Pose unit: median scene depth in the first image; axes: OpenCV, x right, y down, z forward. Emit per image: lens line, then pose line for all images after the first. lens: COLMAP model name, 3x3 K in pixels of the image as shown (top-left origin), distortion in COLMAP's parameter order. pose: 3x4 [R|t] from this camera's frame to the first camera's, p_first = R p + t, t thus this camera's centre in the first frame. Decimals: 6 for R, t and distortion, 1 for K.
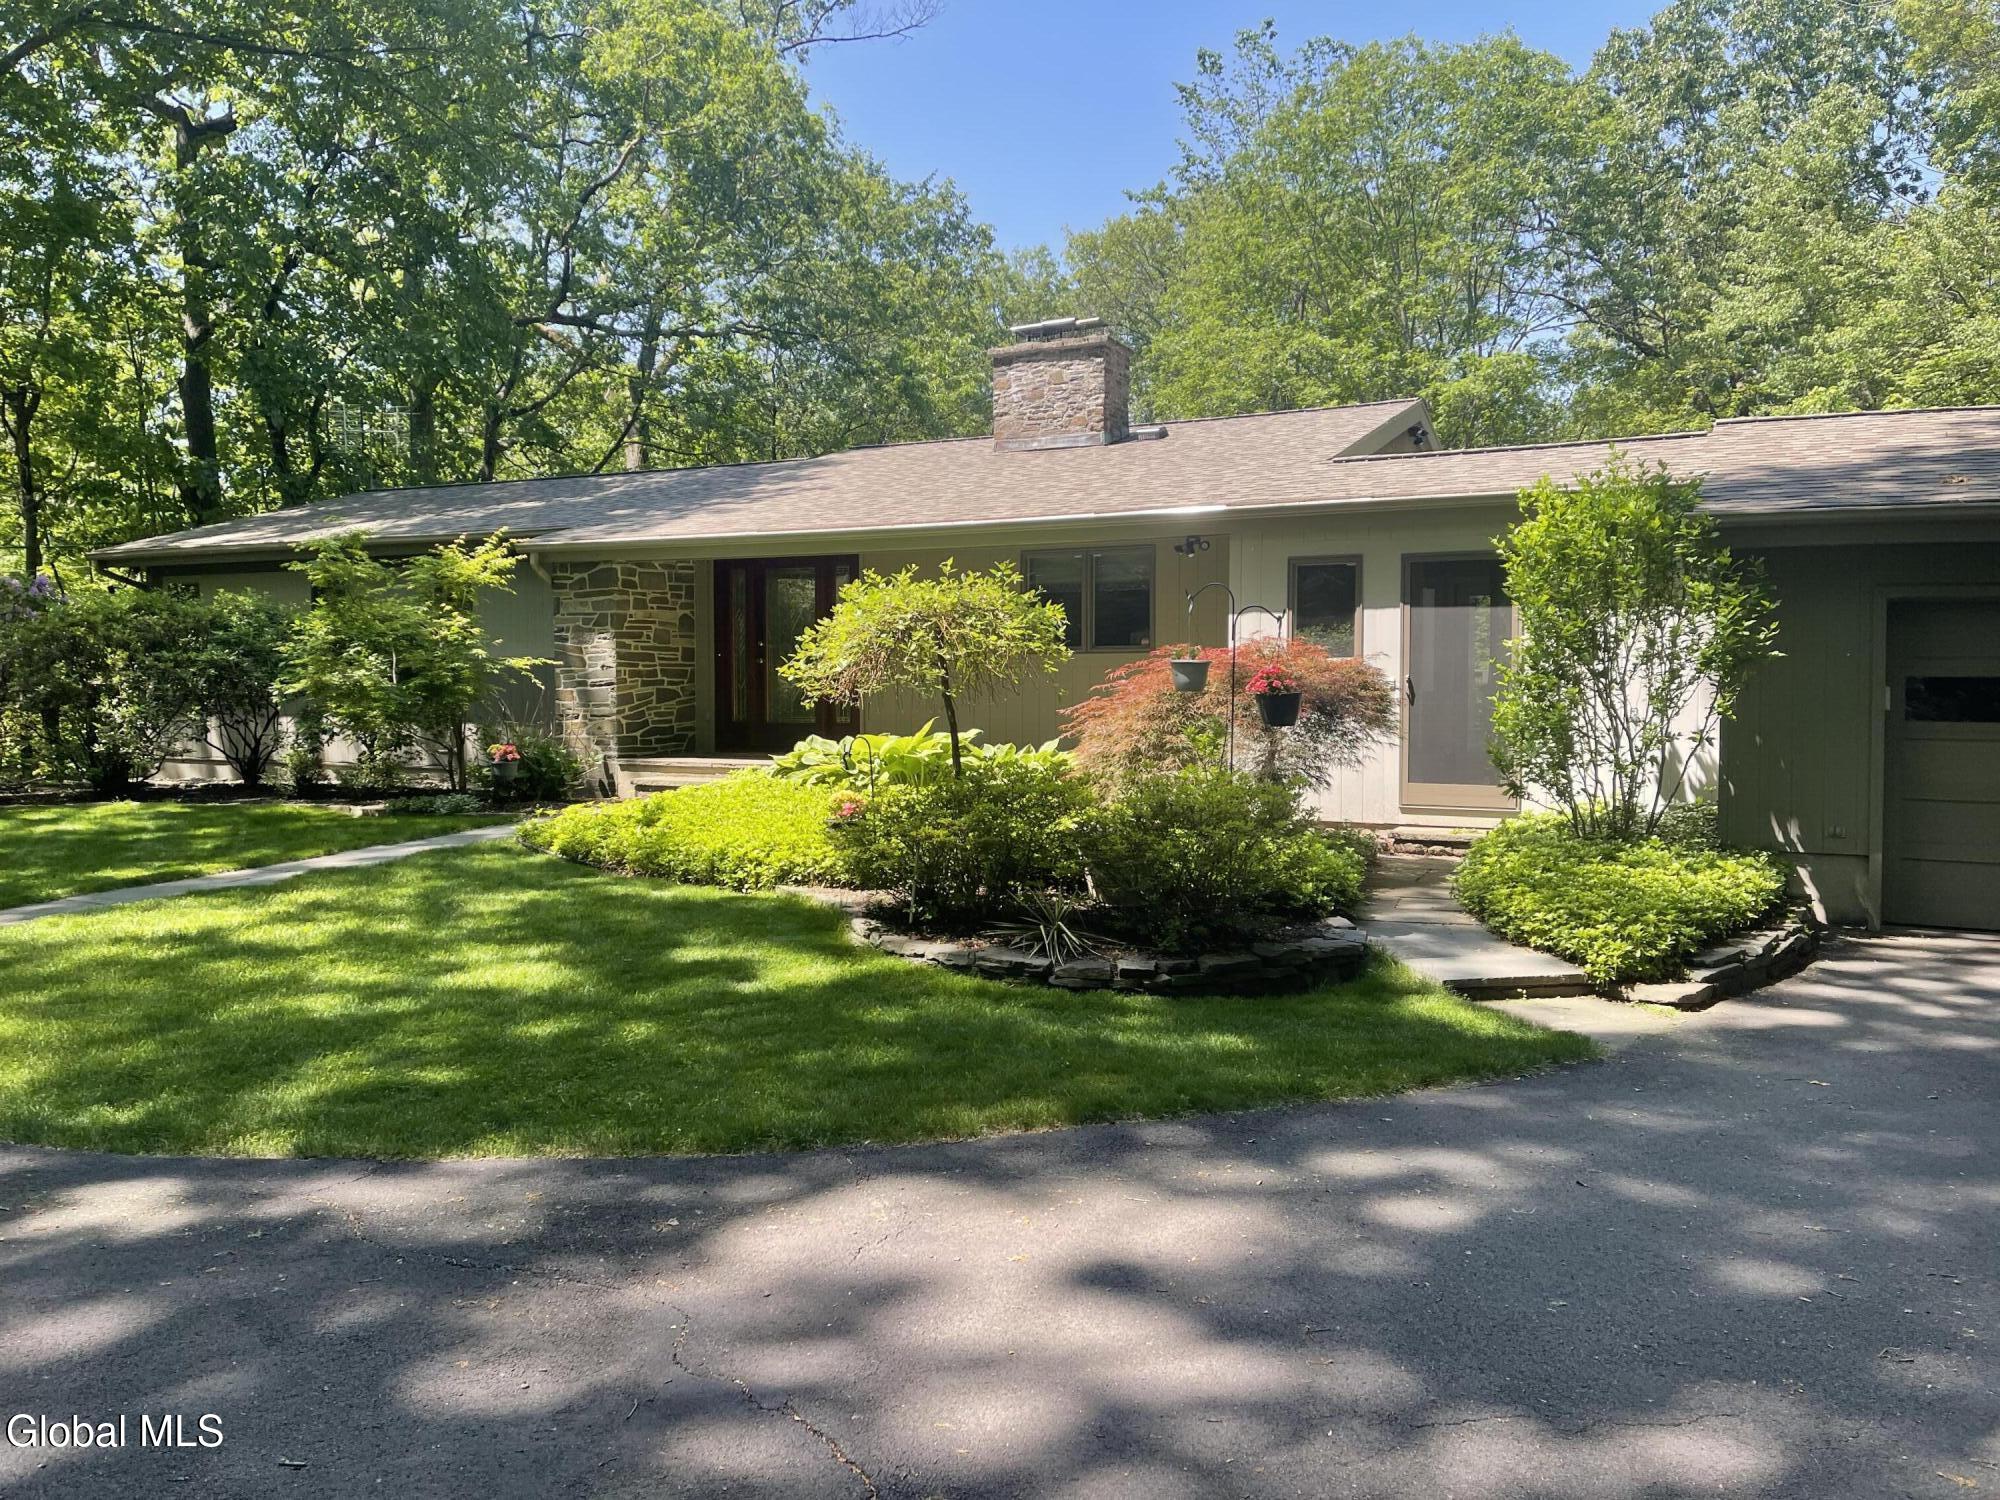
lens RADIAL K [[1454.3, 0, 989.1], [0, 1454.3, 743.4], [0, 0, 1]] dist [0.074506, -0.095956]
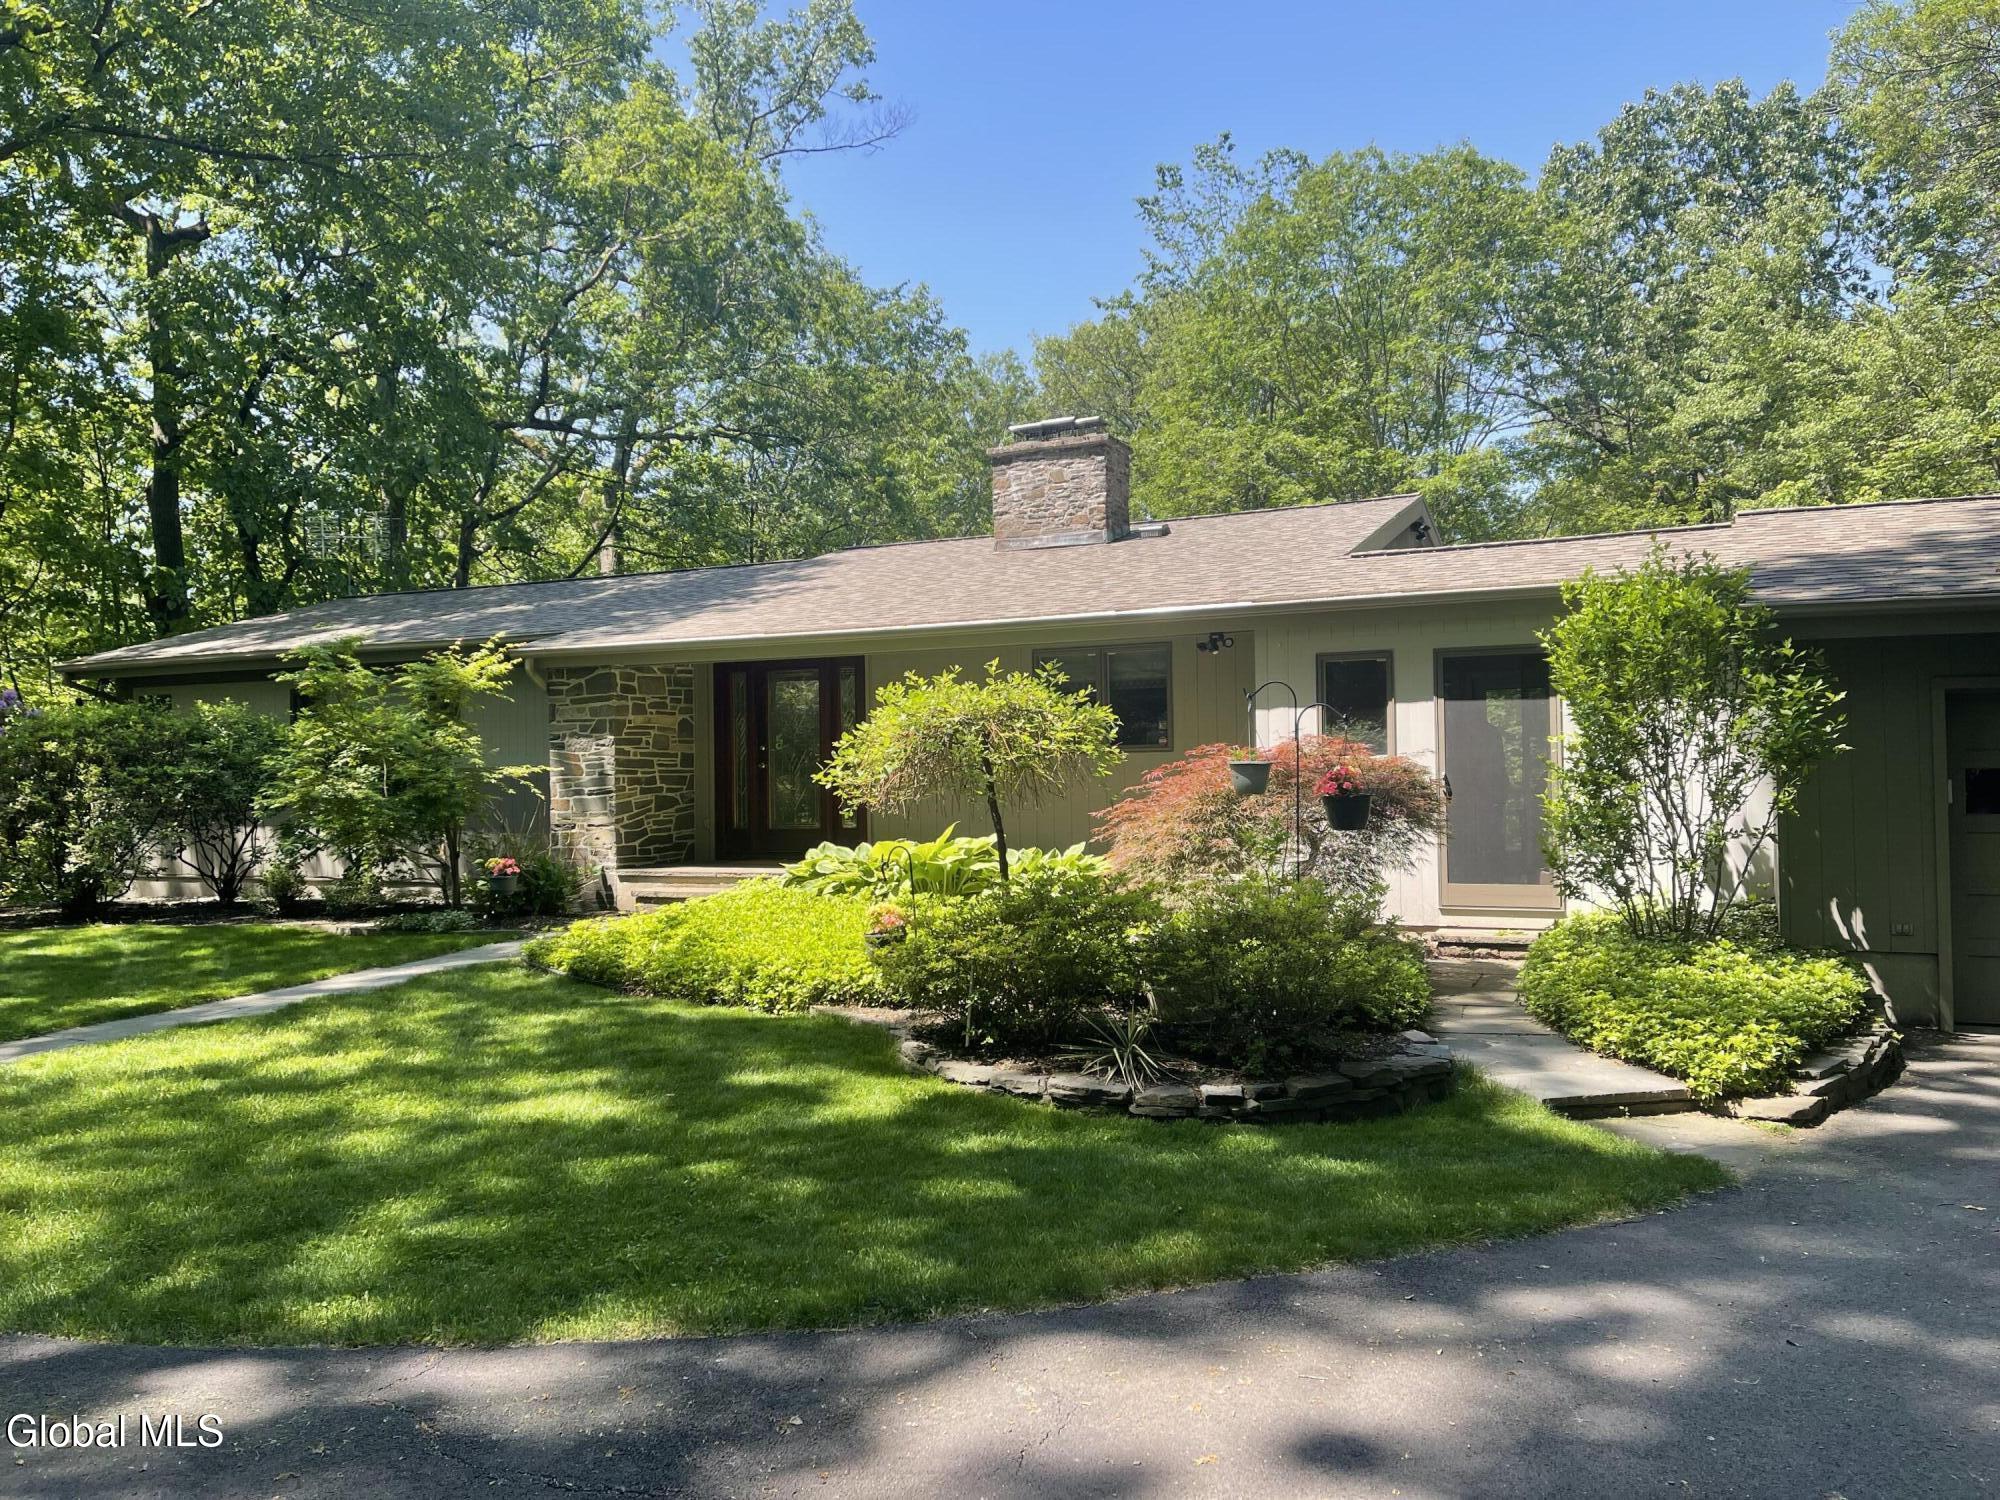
lens RADIAL K [[1464.2, 0, 1006.2], [0, 1464.2, 760.4], [0, 0, 1]] dist [0.079790, -0.108334]
pose [[0.999492, -0.014248, 0.028522, -0.019162], [0.015817, 0.998329, -0.055586, -0.002648], [-0.027682, 0.056009, 0.998046, 0.016407]]
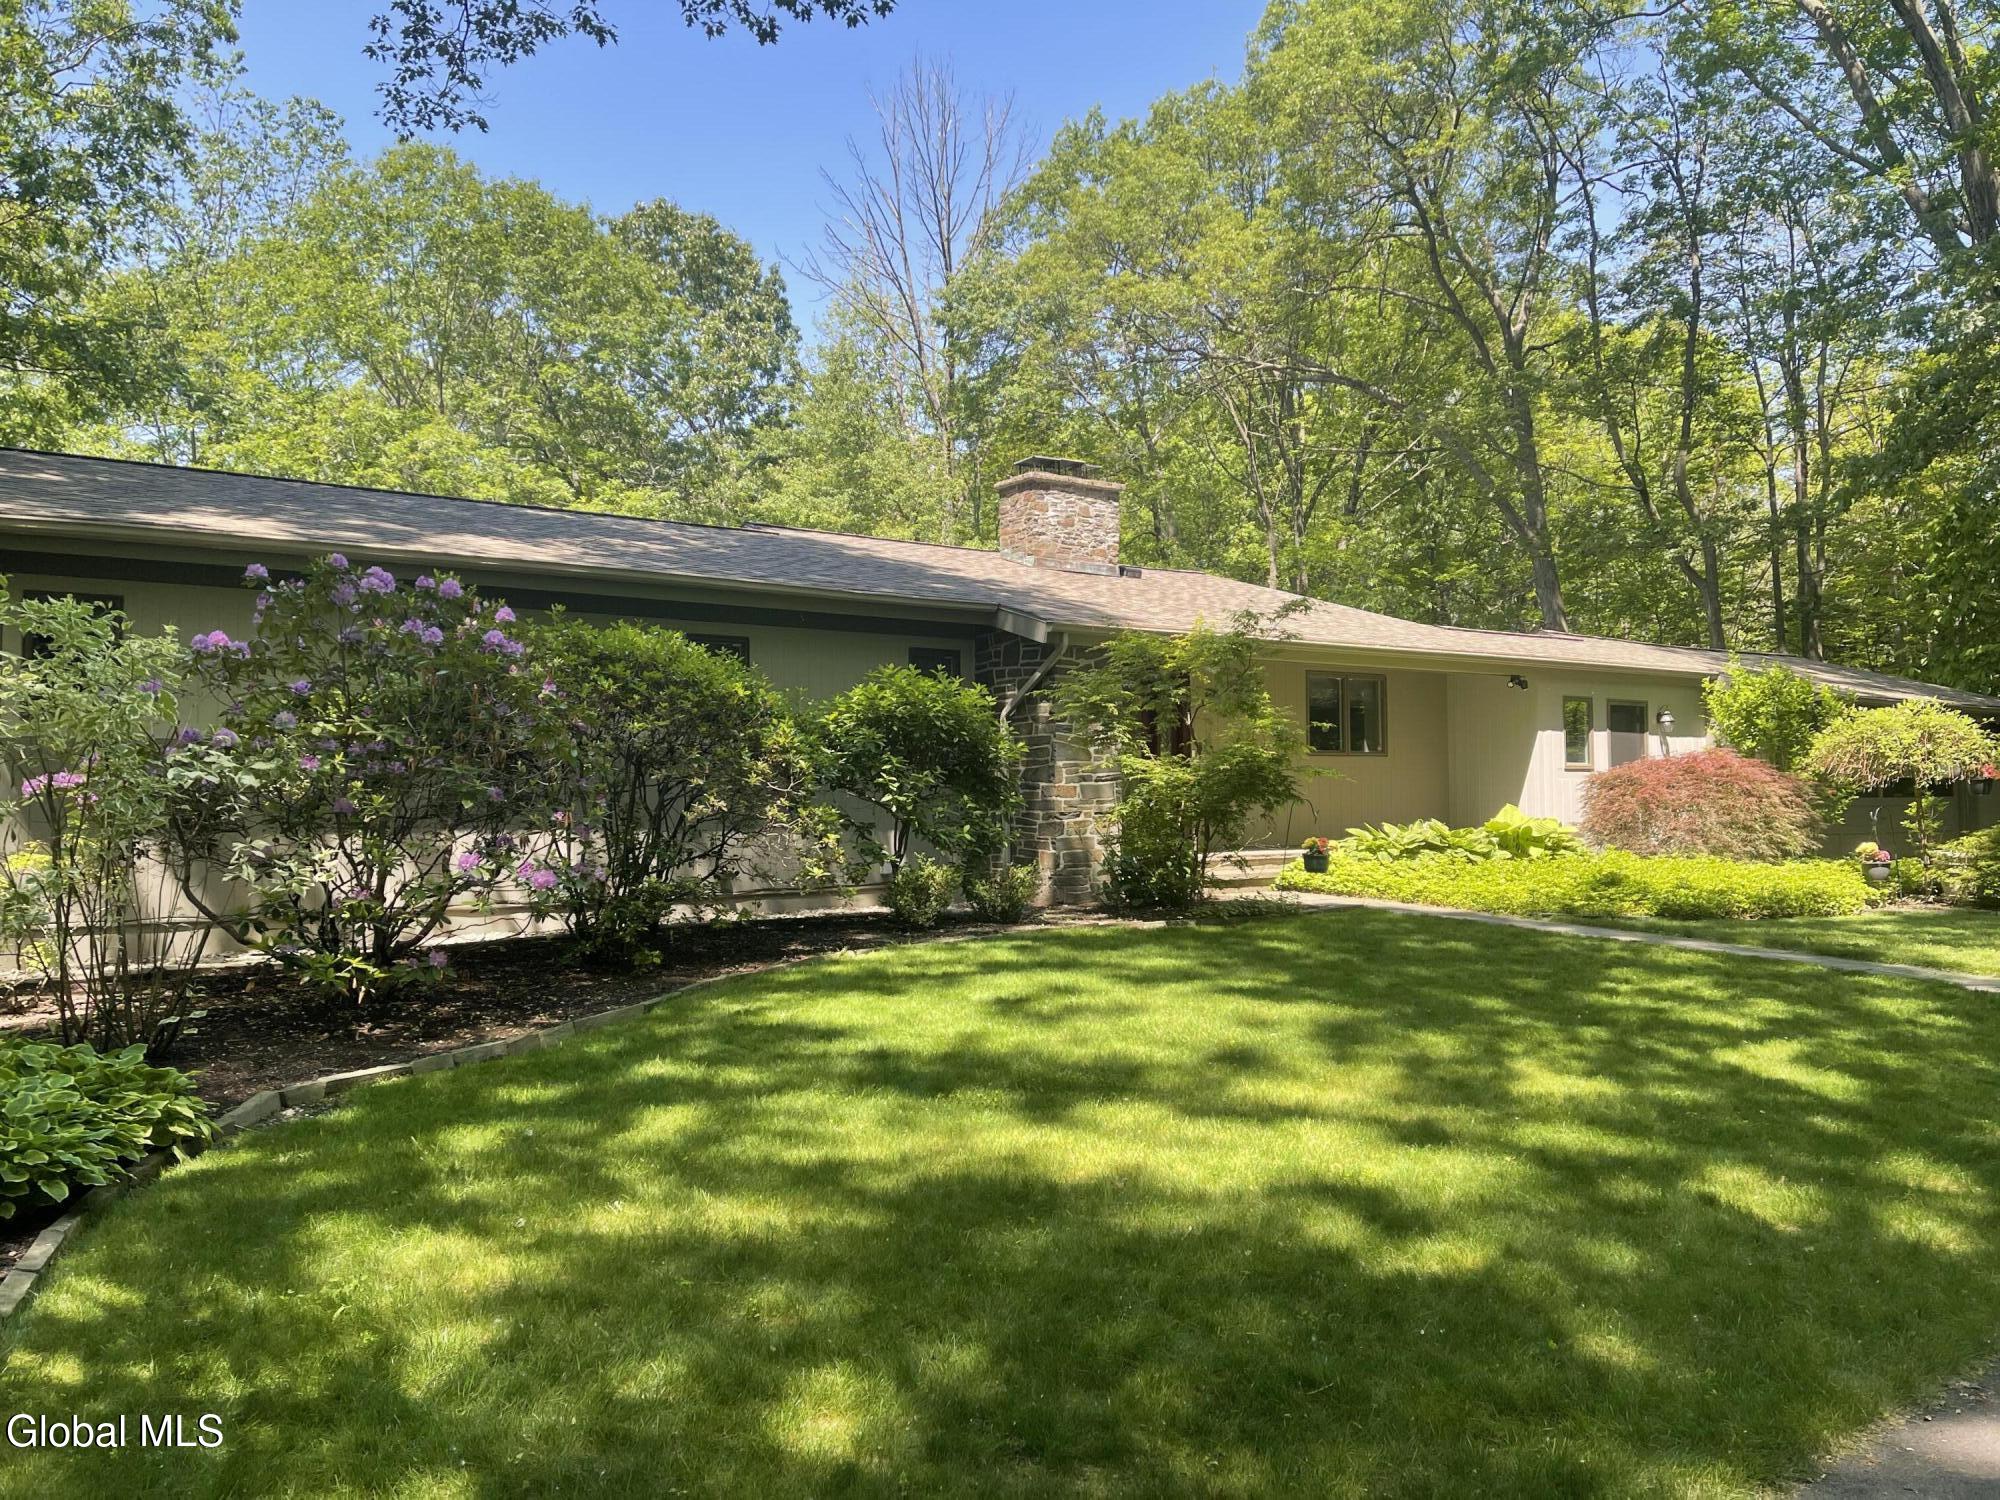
lens RADIAL K [[1454.3, 0, 989.1], [0, 1454.3, 743.4], [0, 0, 1]] dist [0.074506, -0.095956]
pose [[0.479694, 0.026707, 0.877029, -0.948372], [0.043937, 0.997552, -0.054409, -0.014314], [-0.876335, 0.064634, 0.477346, 0.531350]]
